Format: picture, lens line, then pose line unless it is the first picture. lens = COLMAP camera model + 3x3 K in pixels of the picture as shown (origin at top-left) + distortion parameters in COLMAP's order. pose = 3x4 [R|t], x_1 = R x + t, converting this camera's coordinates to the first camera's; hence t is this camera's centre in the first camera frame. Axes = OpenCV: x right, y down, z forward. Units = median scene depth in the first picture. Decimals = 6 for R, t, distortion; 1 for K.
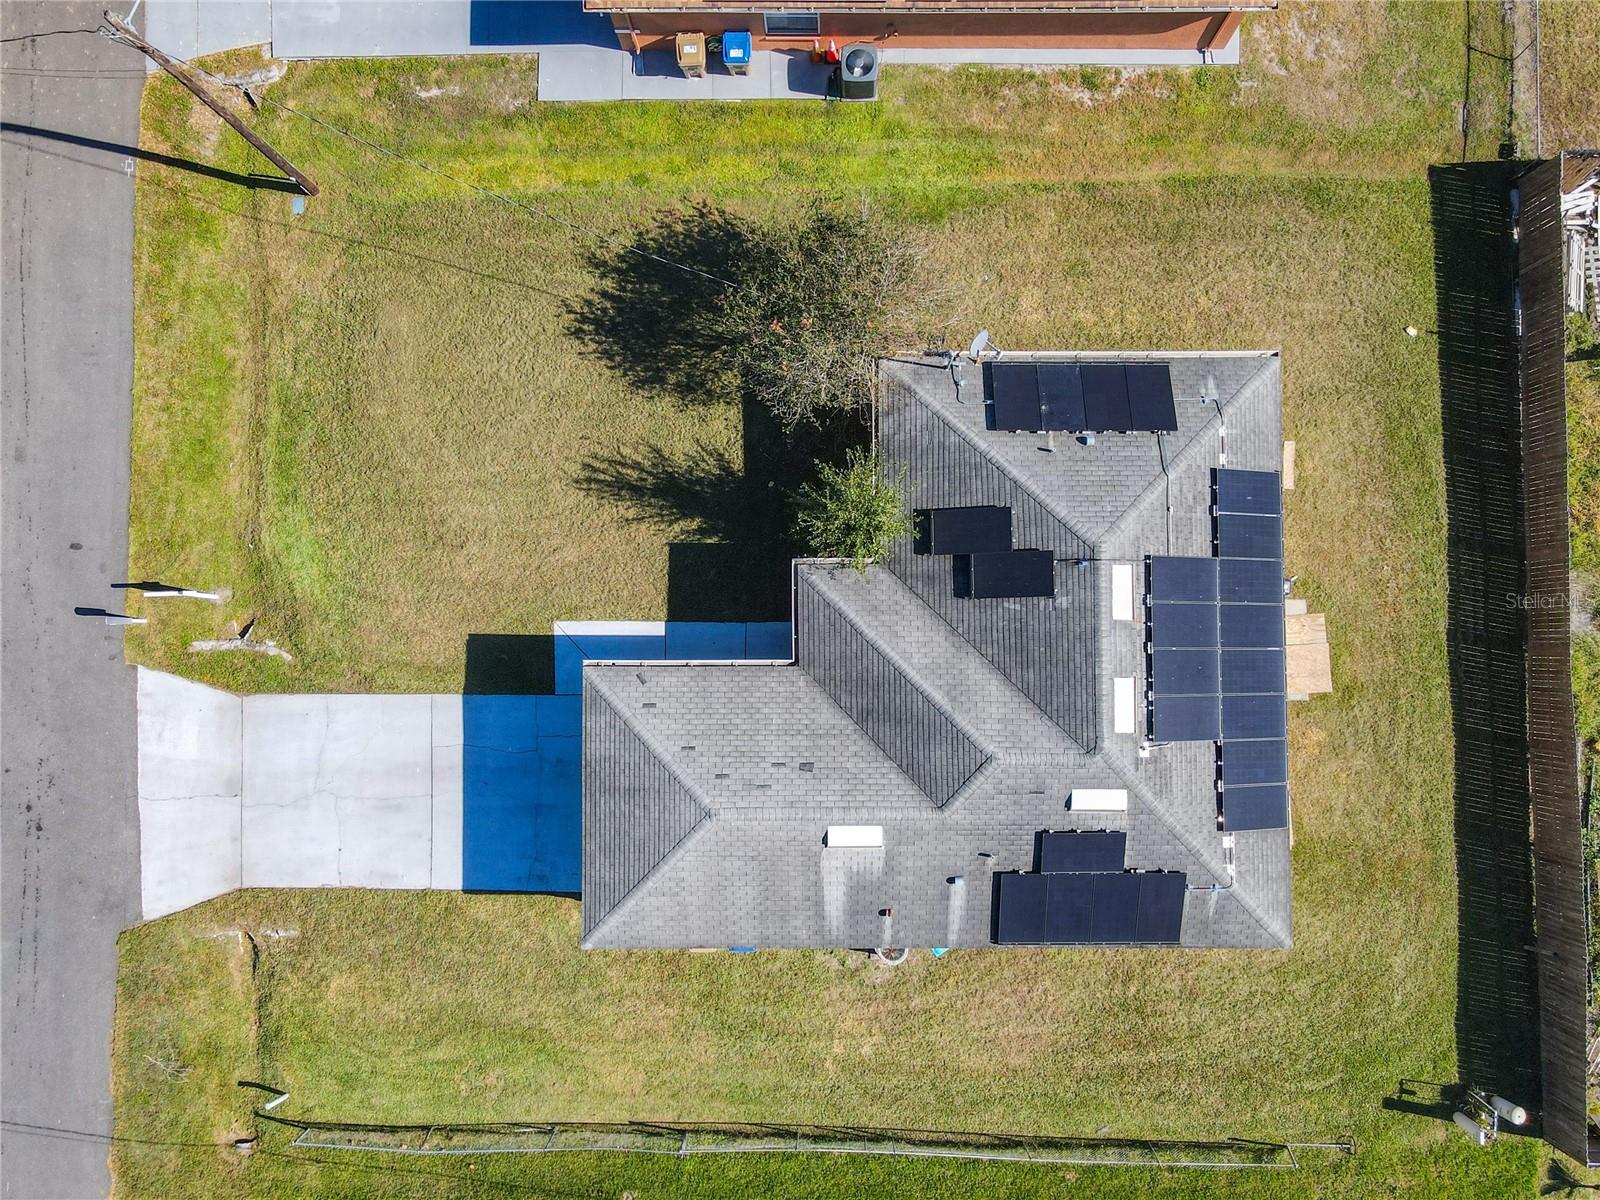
lens RADIAL K [[1170.2, 0, 837.3], [0, 1170.2, 623.0], [0, 0, 1]] dist [0.008740, 0.005042]
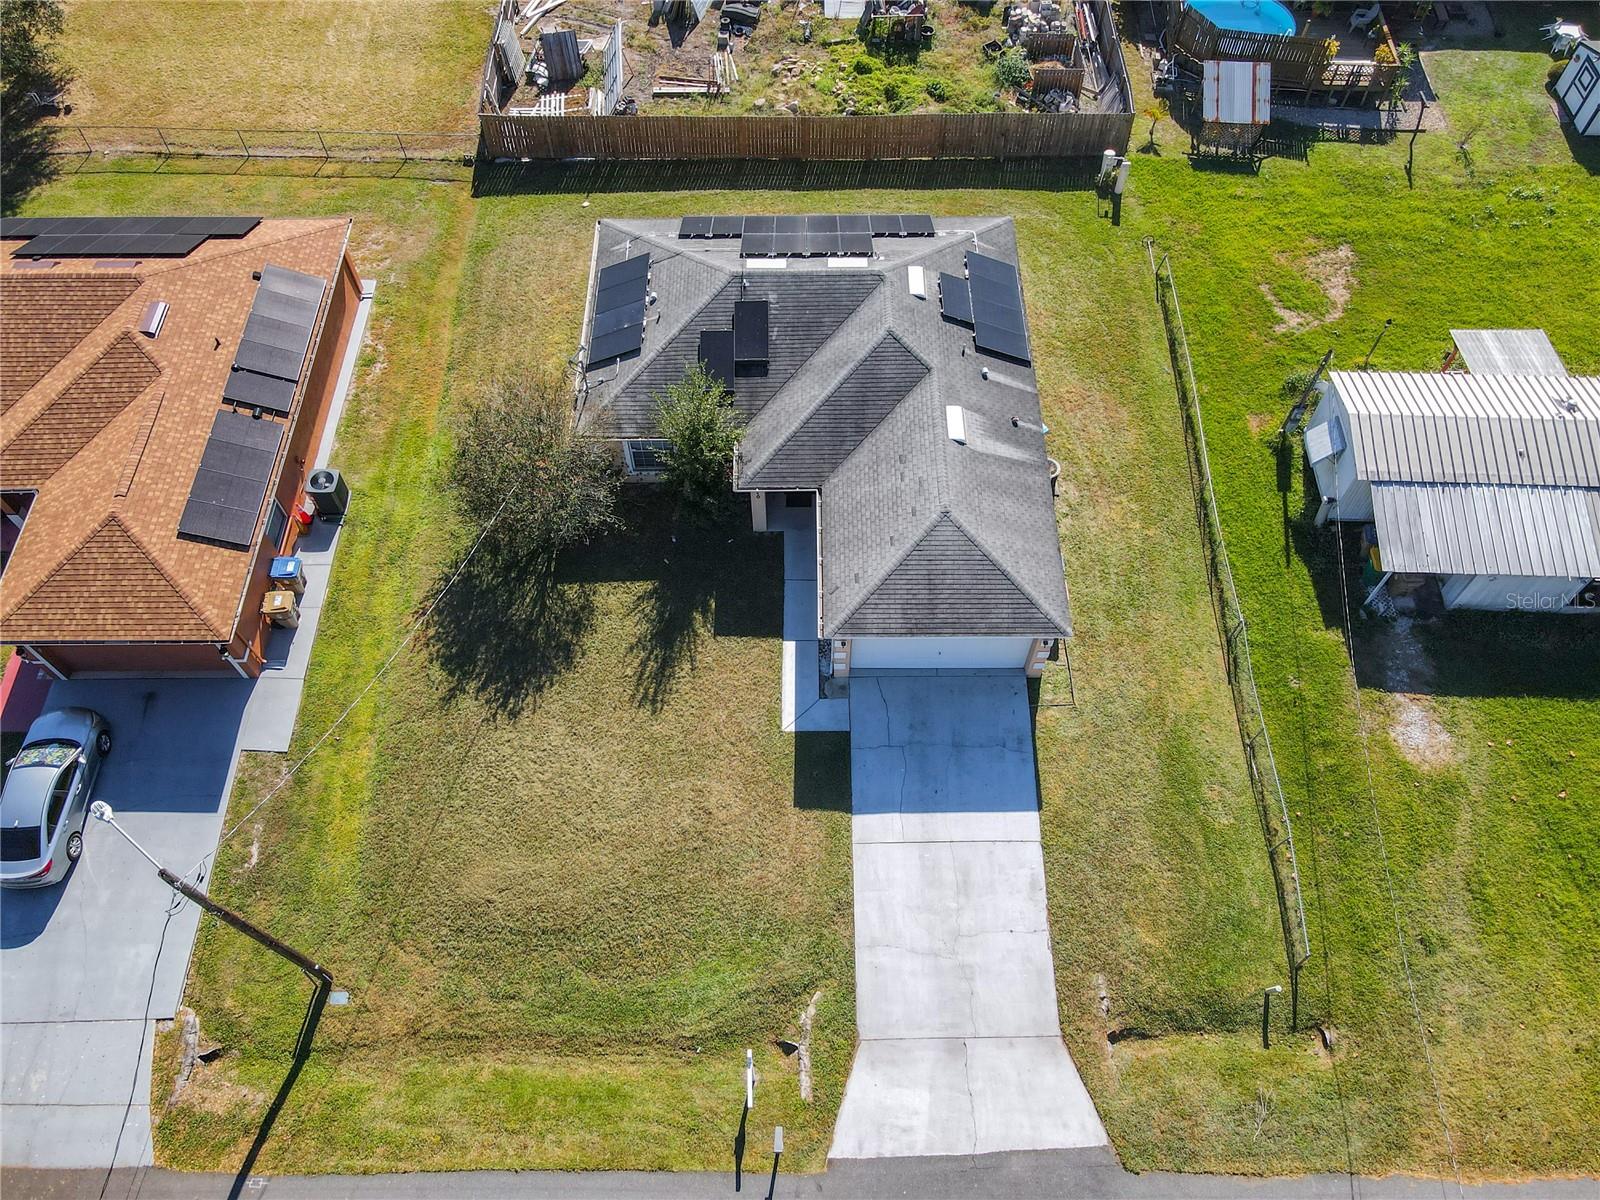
lens RADIAL K [[1170.2, 0, 801.5], [0, 1170.2, 603.4], [0, 0, 1]] dist [0.008740, 0.005042]
pose [[-0.002710, -0.854061, 0.520165, -0.702942], [0.999481, 0.014382, 0.028822, -0.016425], [-0.032097, 0.519973, 0.853579, 0.015510]]
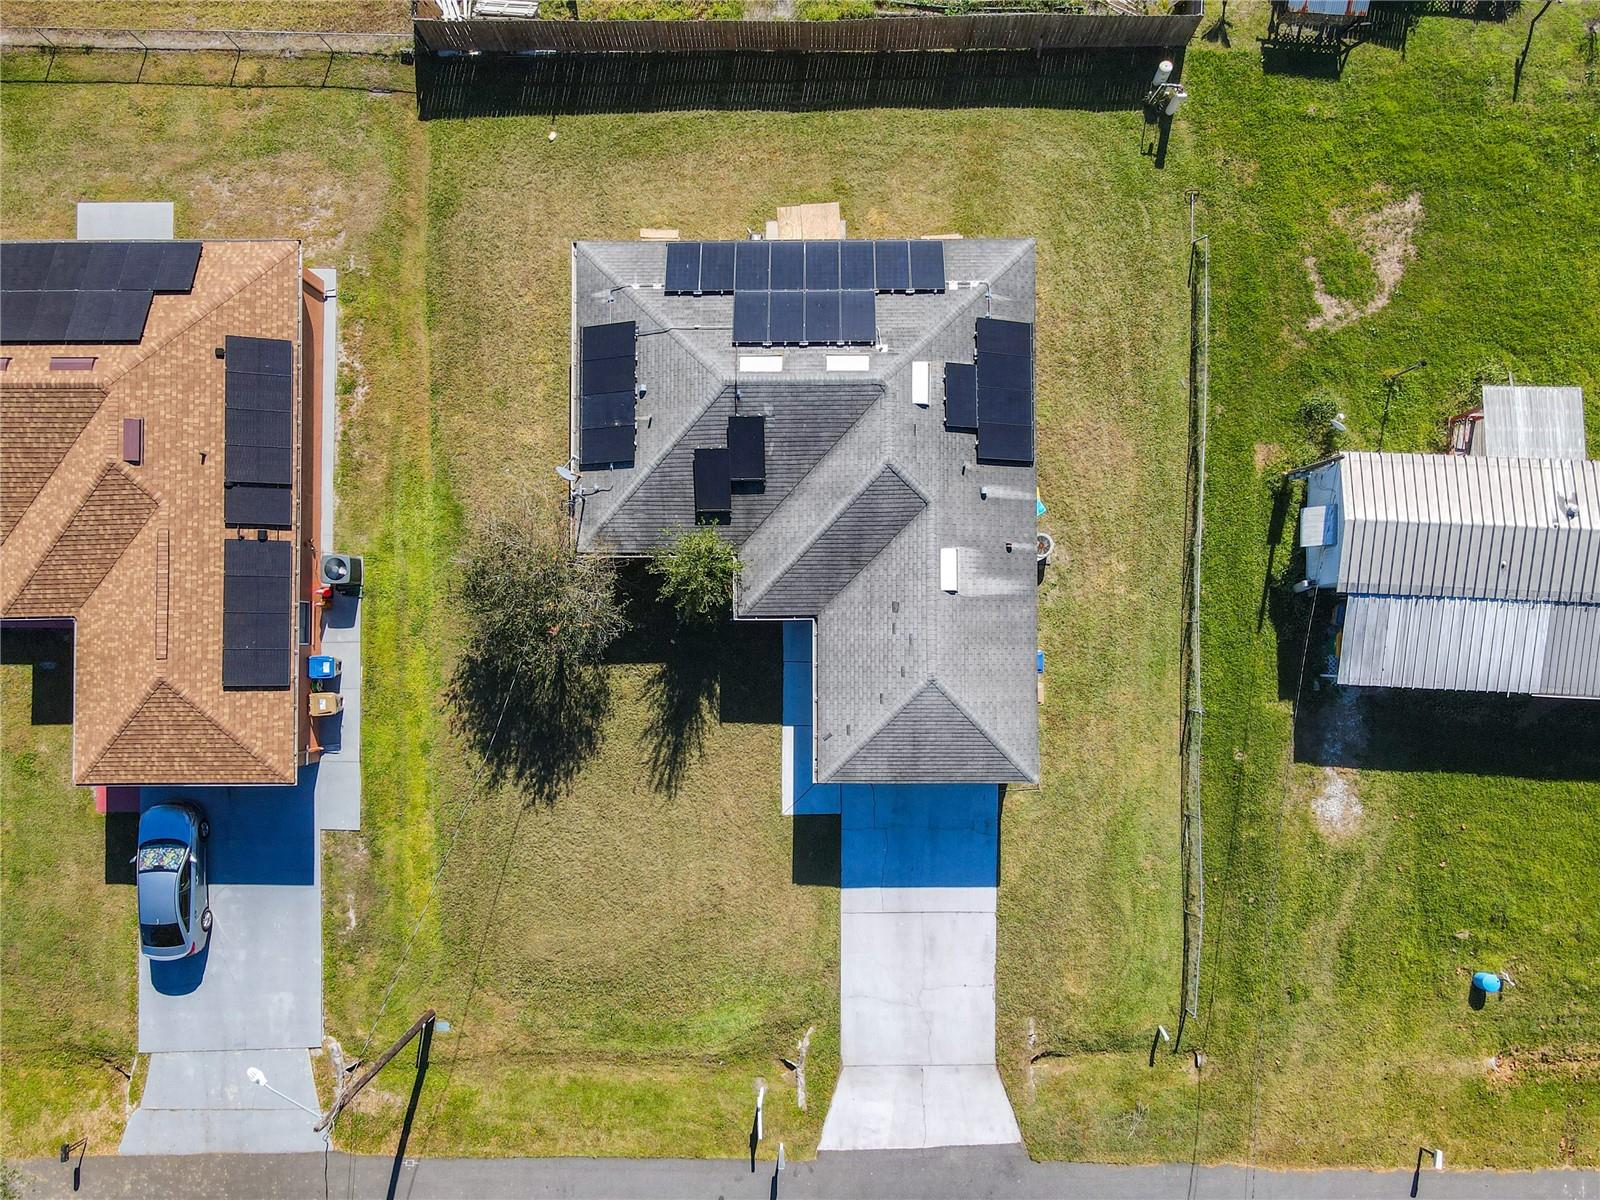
lens RADIAL K [[1170.2, 0, 797.9], [0, 1170.2, 608.7], [0, 0, 1]] dist [0.008740, 0.005042]
pose [[-0.000900, -0.999683, 0.025172, -0.053195], [0.999741, -0.000327, 0.022763, -0.012951], [-0.022747, 0.025186, 0.999424, -0.256460]]
